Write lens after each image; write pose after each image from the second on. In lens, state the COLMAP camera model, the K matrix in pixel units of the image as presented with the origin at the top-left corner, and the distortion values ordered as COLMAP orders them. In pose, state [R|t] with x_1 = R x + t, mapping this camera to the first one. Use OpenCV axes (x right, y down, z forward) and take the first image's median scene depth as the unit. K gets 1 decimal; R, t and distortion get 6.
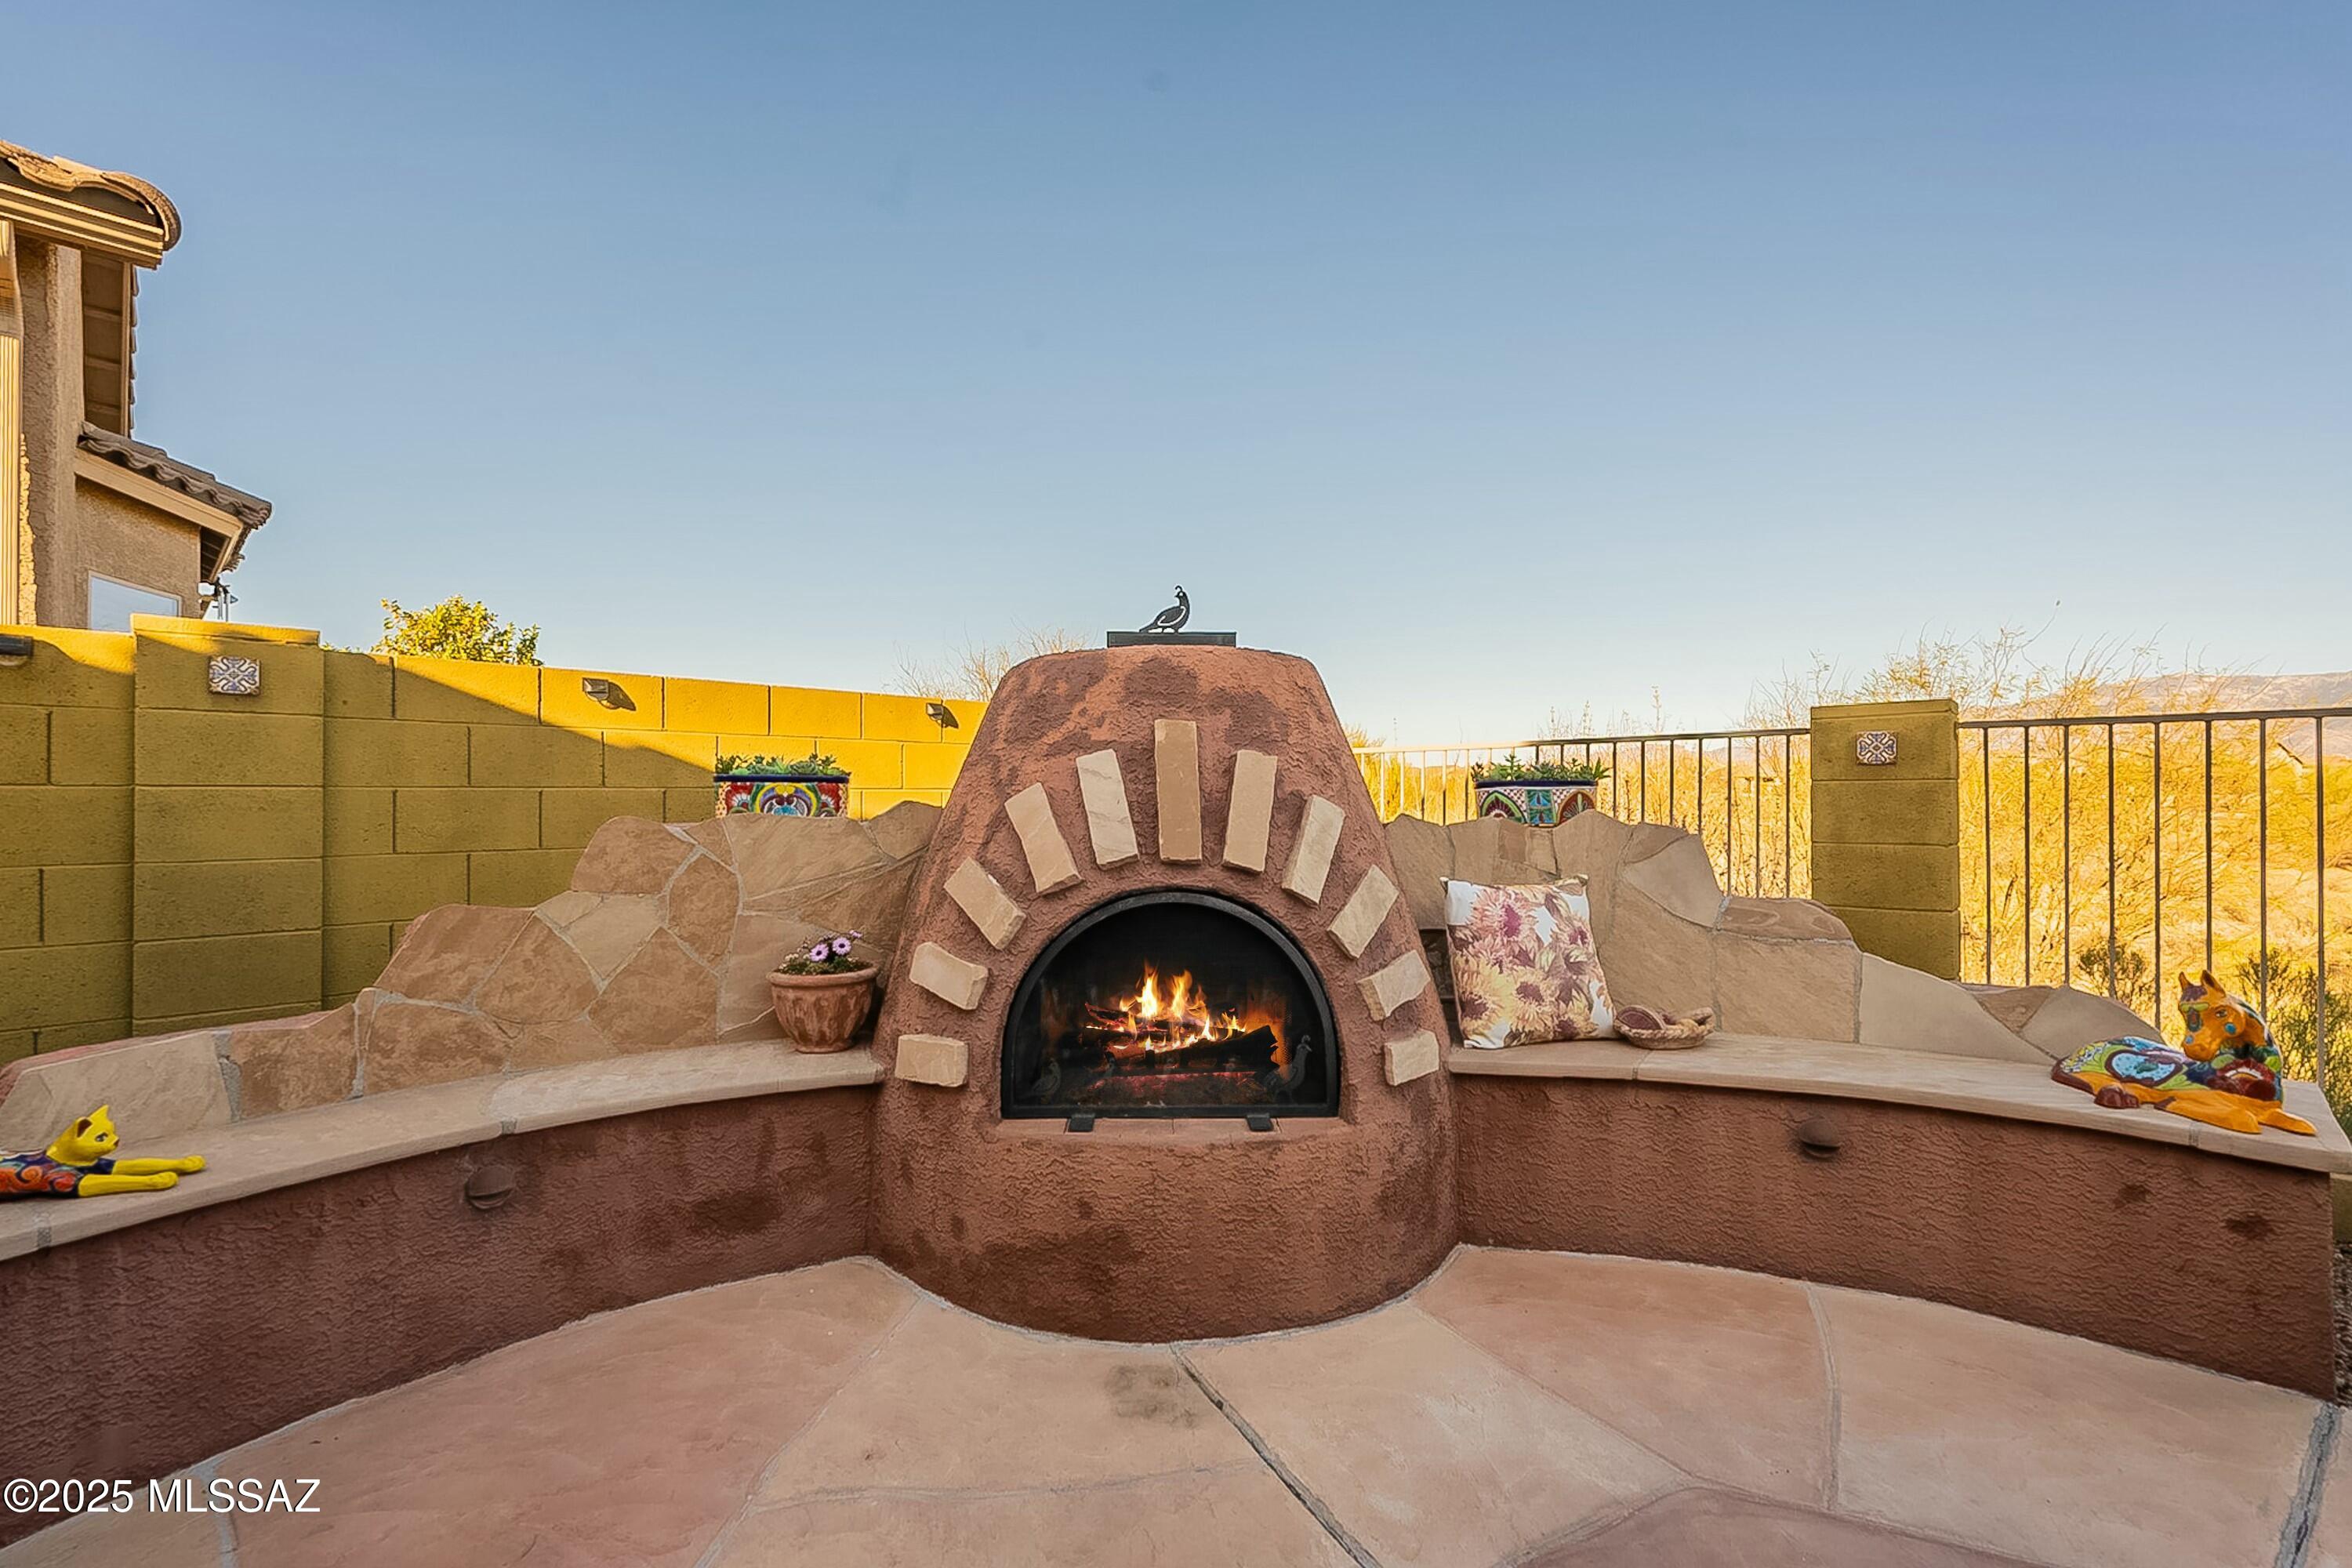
lens RADIAL K [[1033.3, 0, 1174.2], [0, 1033.3, 796.6], [0, 0, 1]] dist [-0.004808, 0.001134]
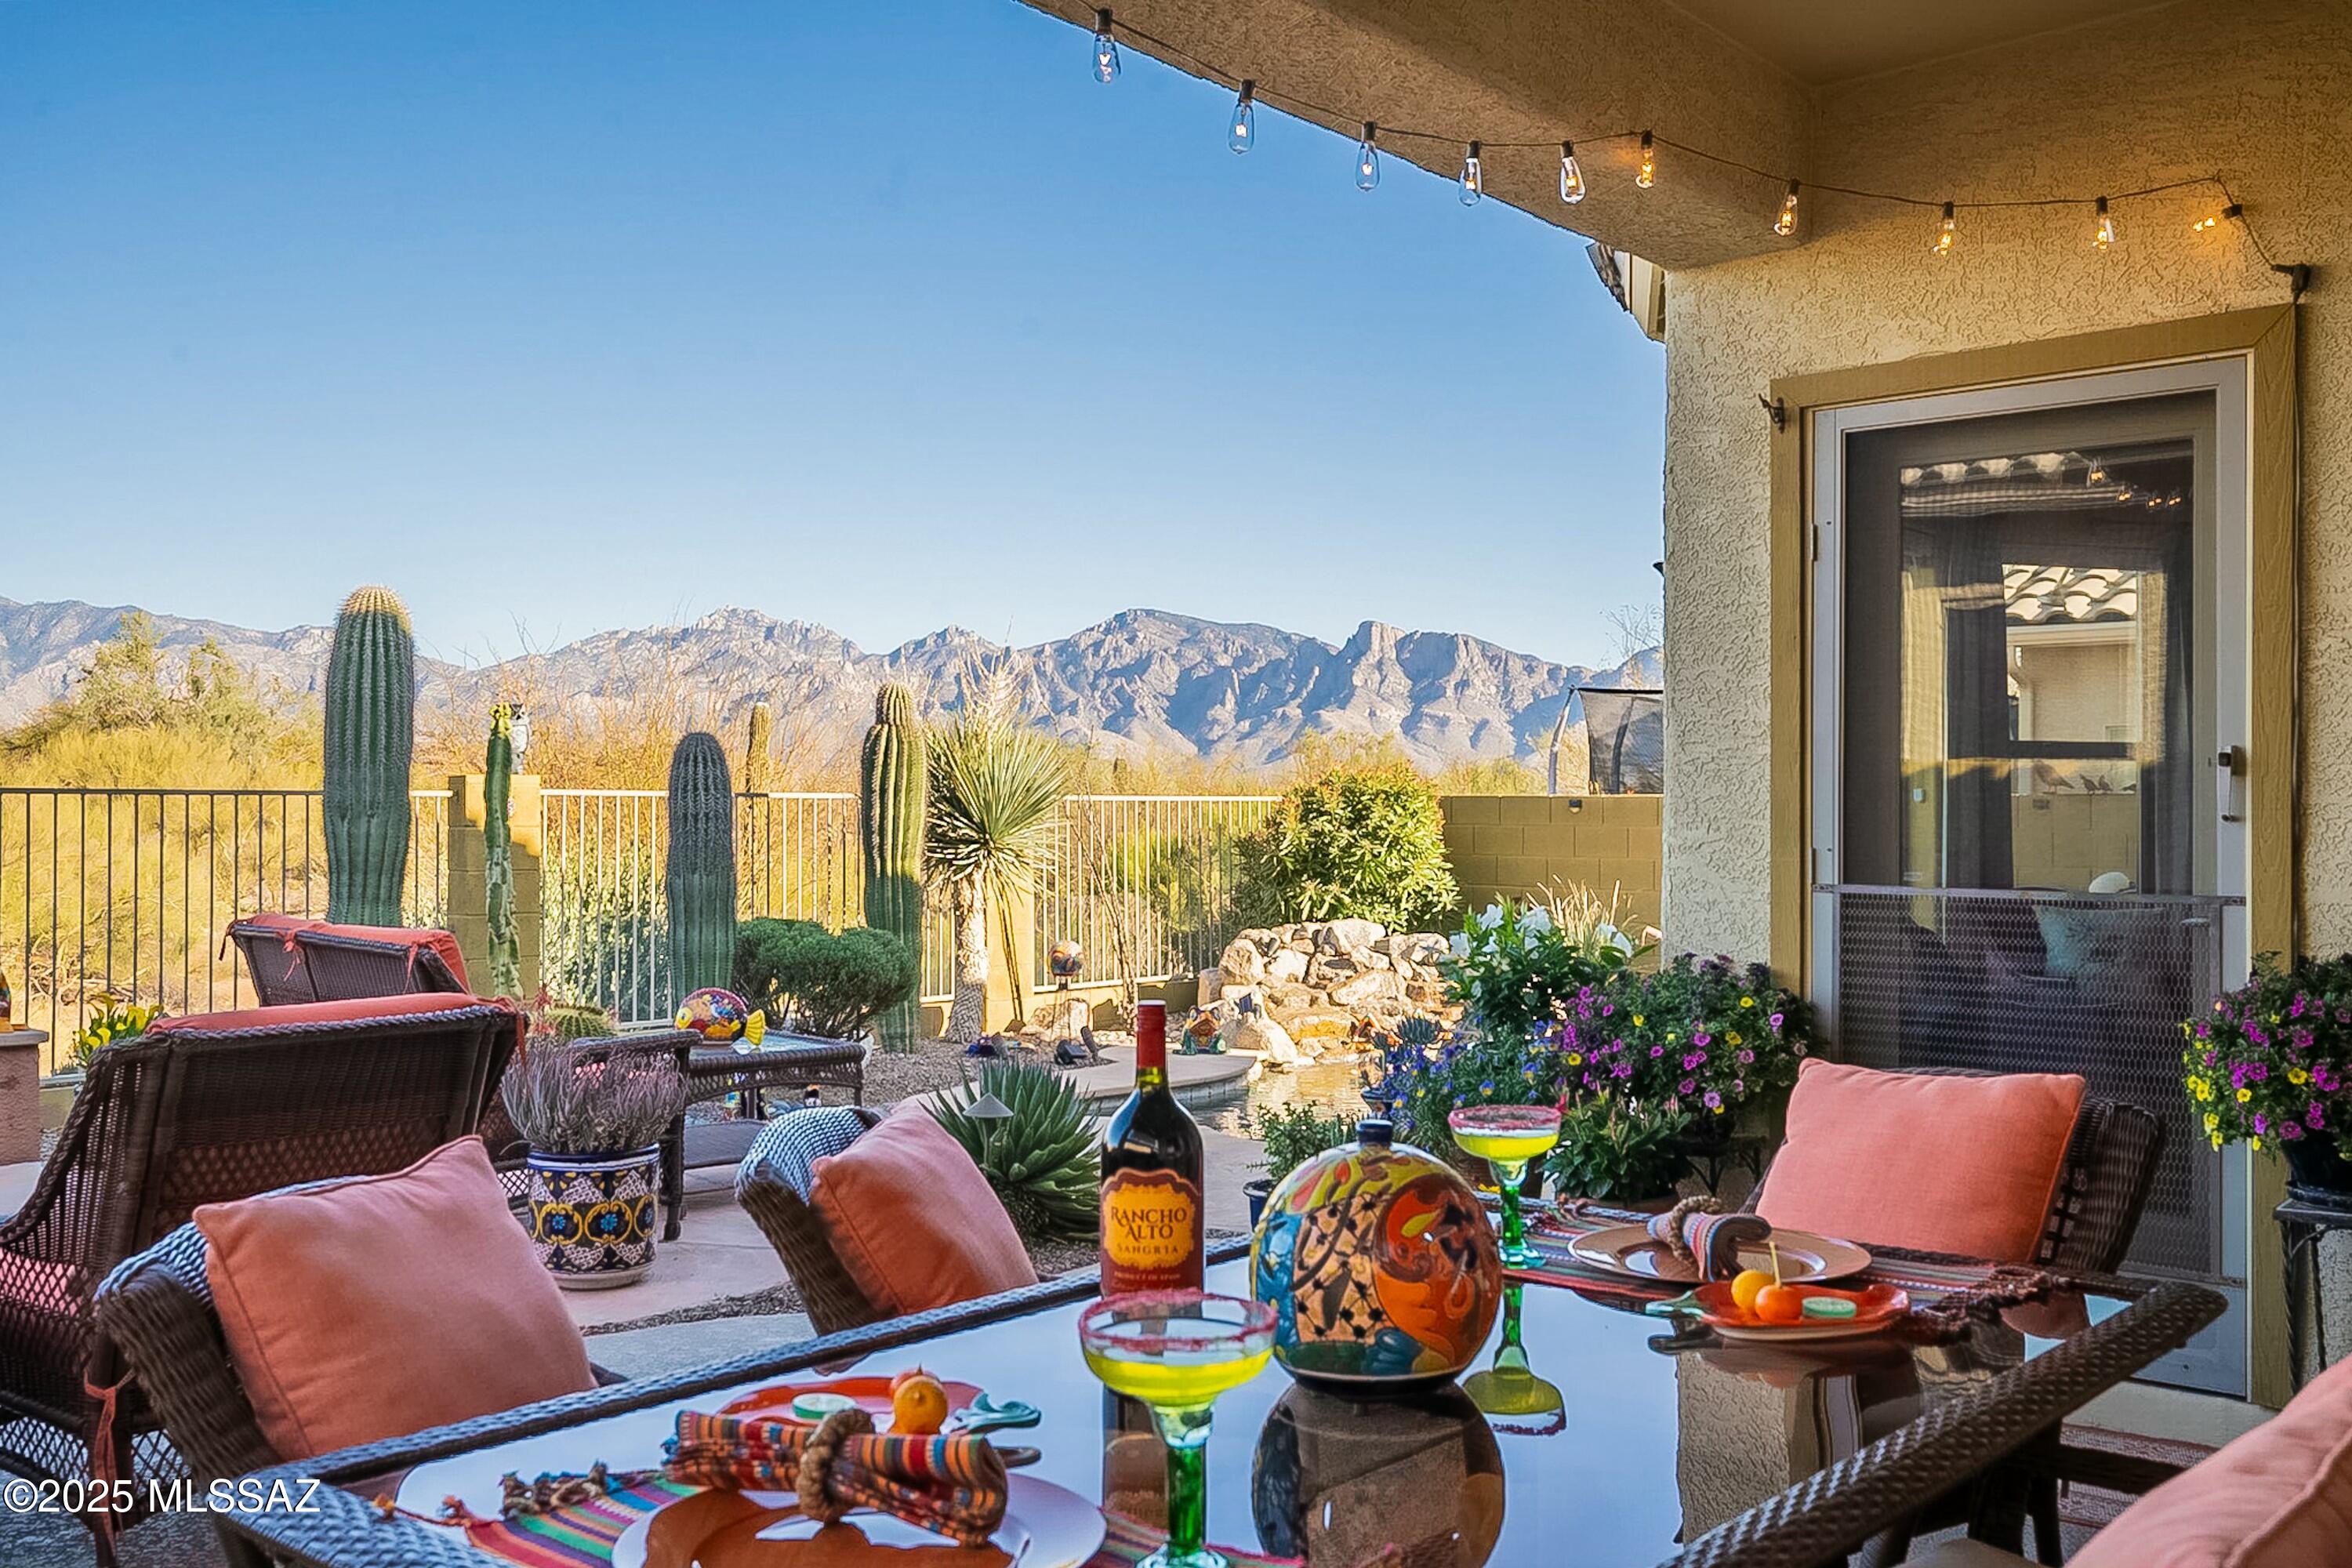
lens RADIAL K [[2064.2, 0, 1191.1], [0, 2064.2, 786.1], [0, 0, 1]] dist [0.009254, -0.008079]
pose [[-0.031239, 0.012668, 0.999432, -2.077806], [-0.005424, 0.999903, -0.012844, -0.063609], [-0.999497, -0.005822, -0.031167, -0.763993]]
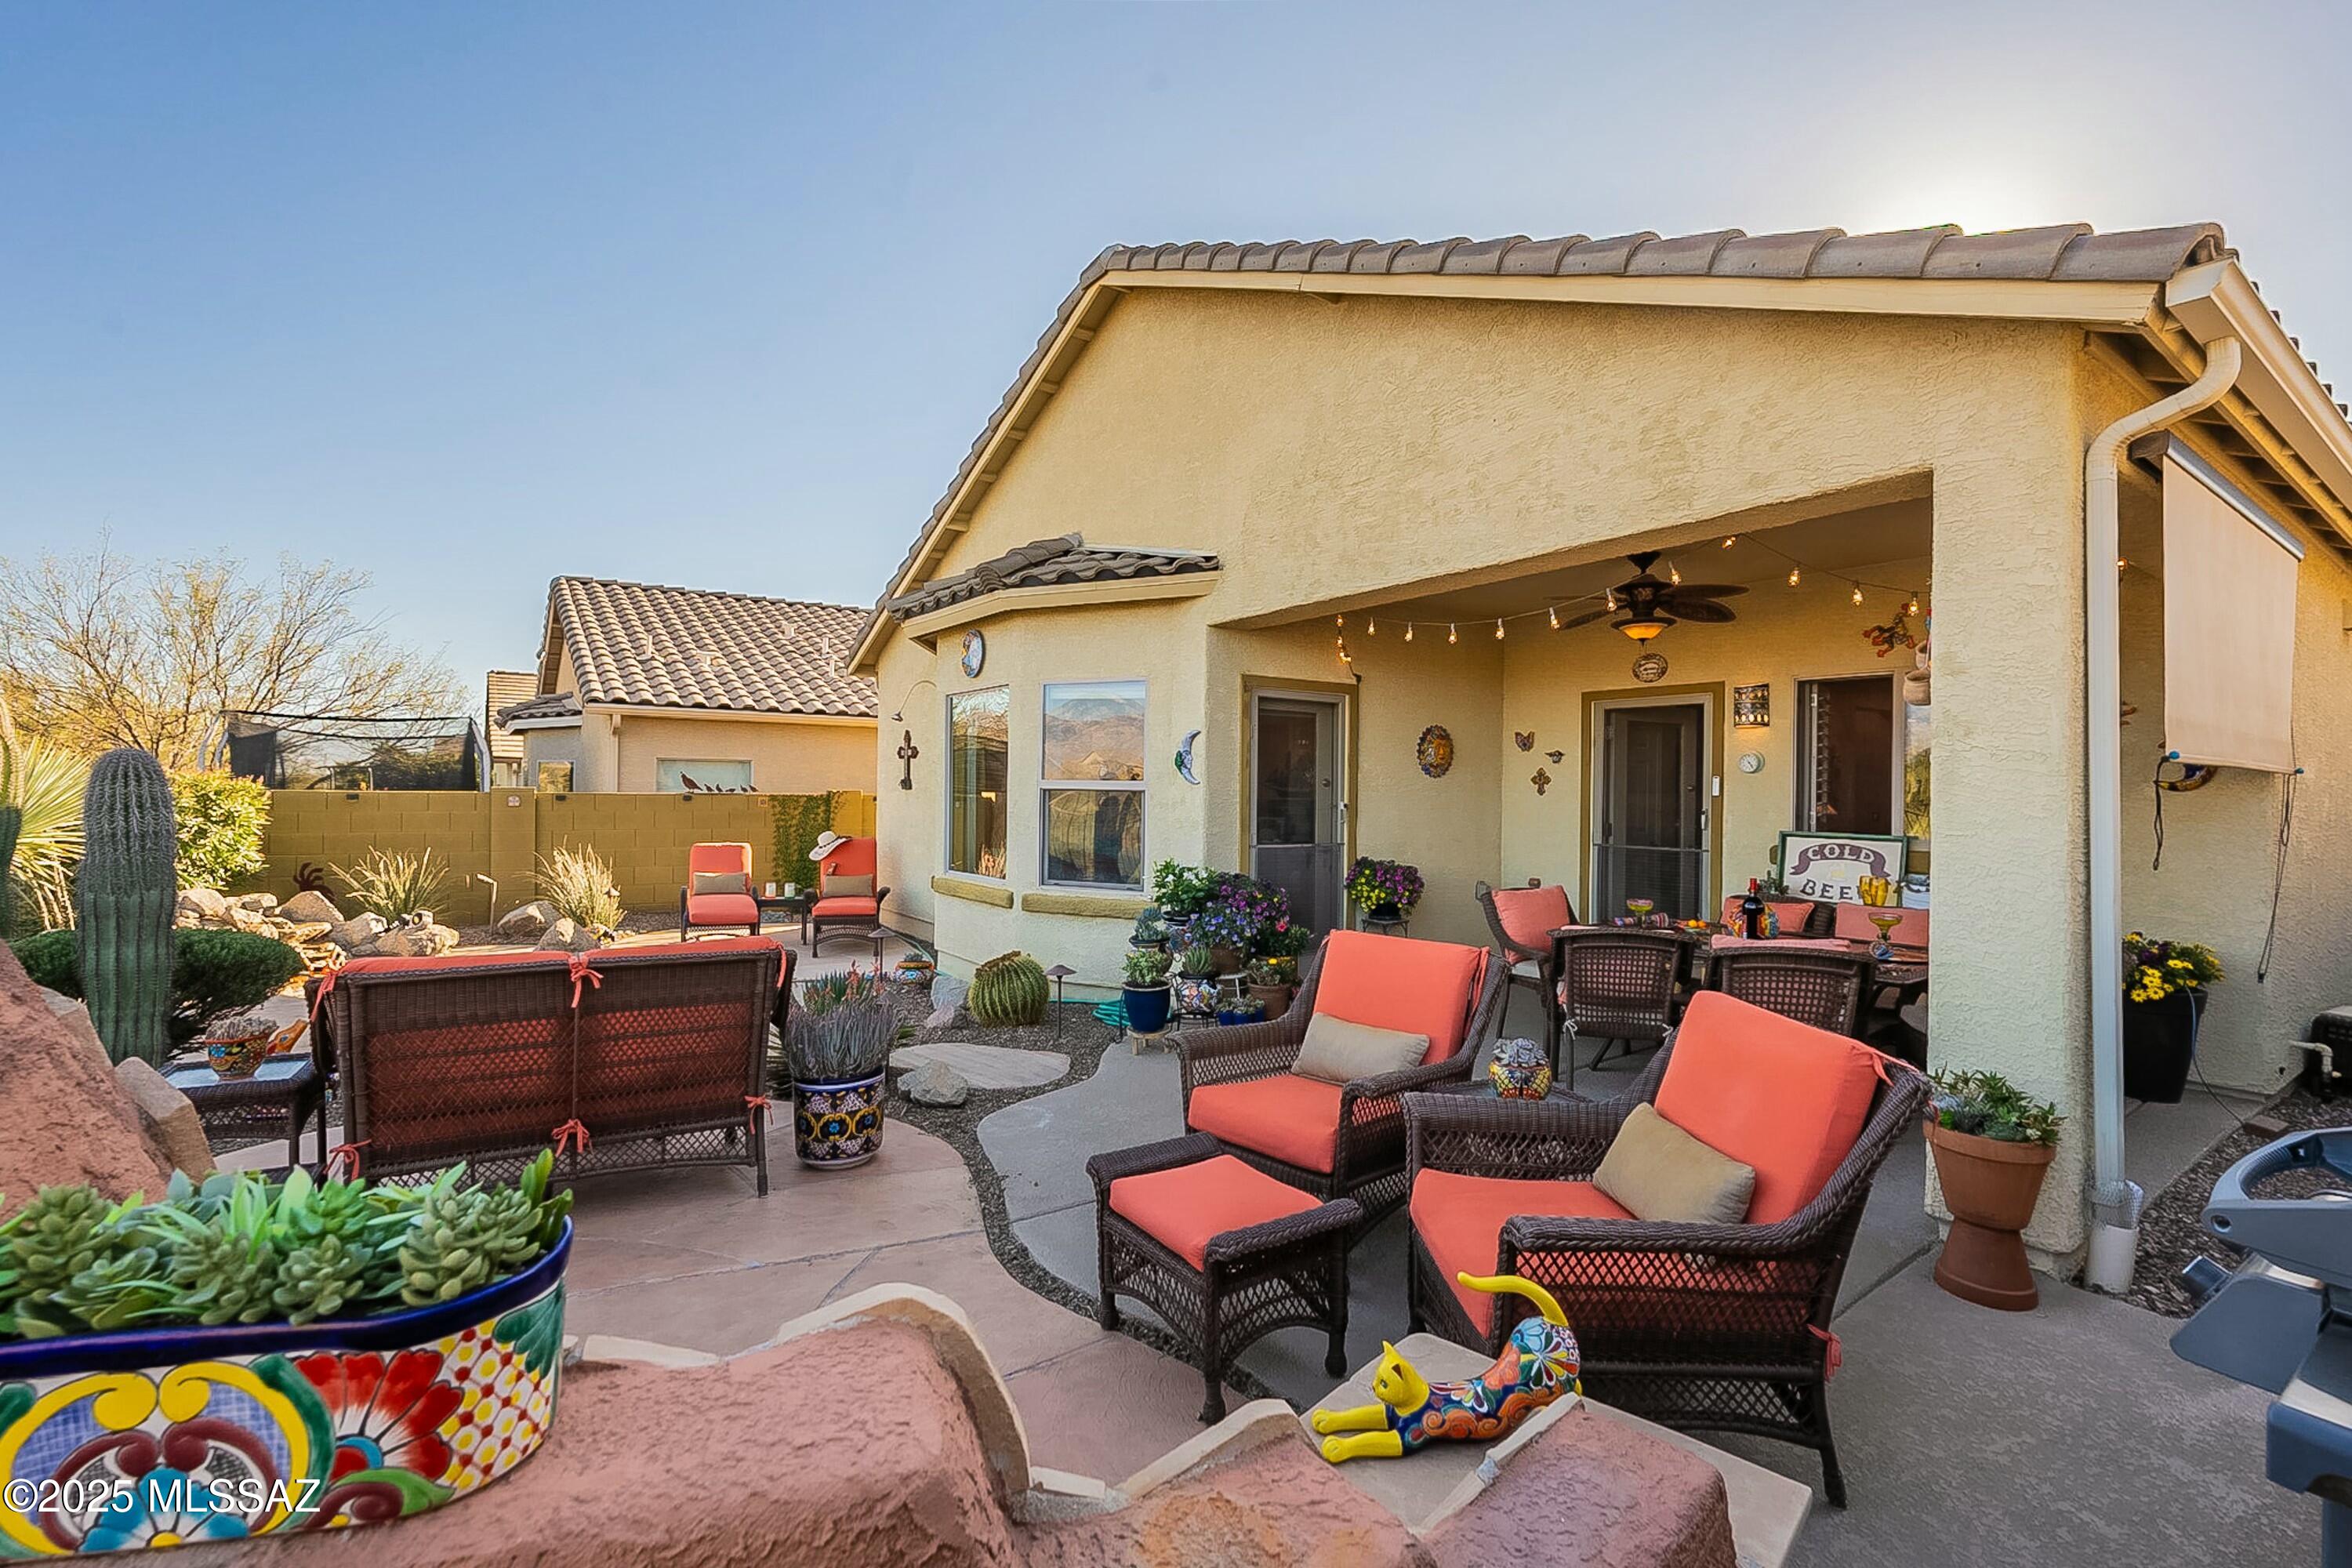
lens RADIAL K [[1033.3, 0, 1186.0], [0, 1033.3, 779.5], [0, 0, 1]] dist [-0.004808, 0.001134]
pose [[-0.979163, -0.007511, 0.202935, -0.691725], [-0.010115, 0.999879, -0.011796, -0.141801], [-0.202822, -0.013603, -0.979121, 1.291494]]
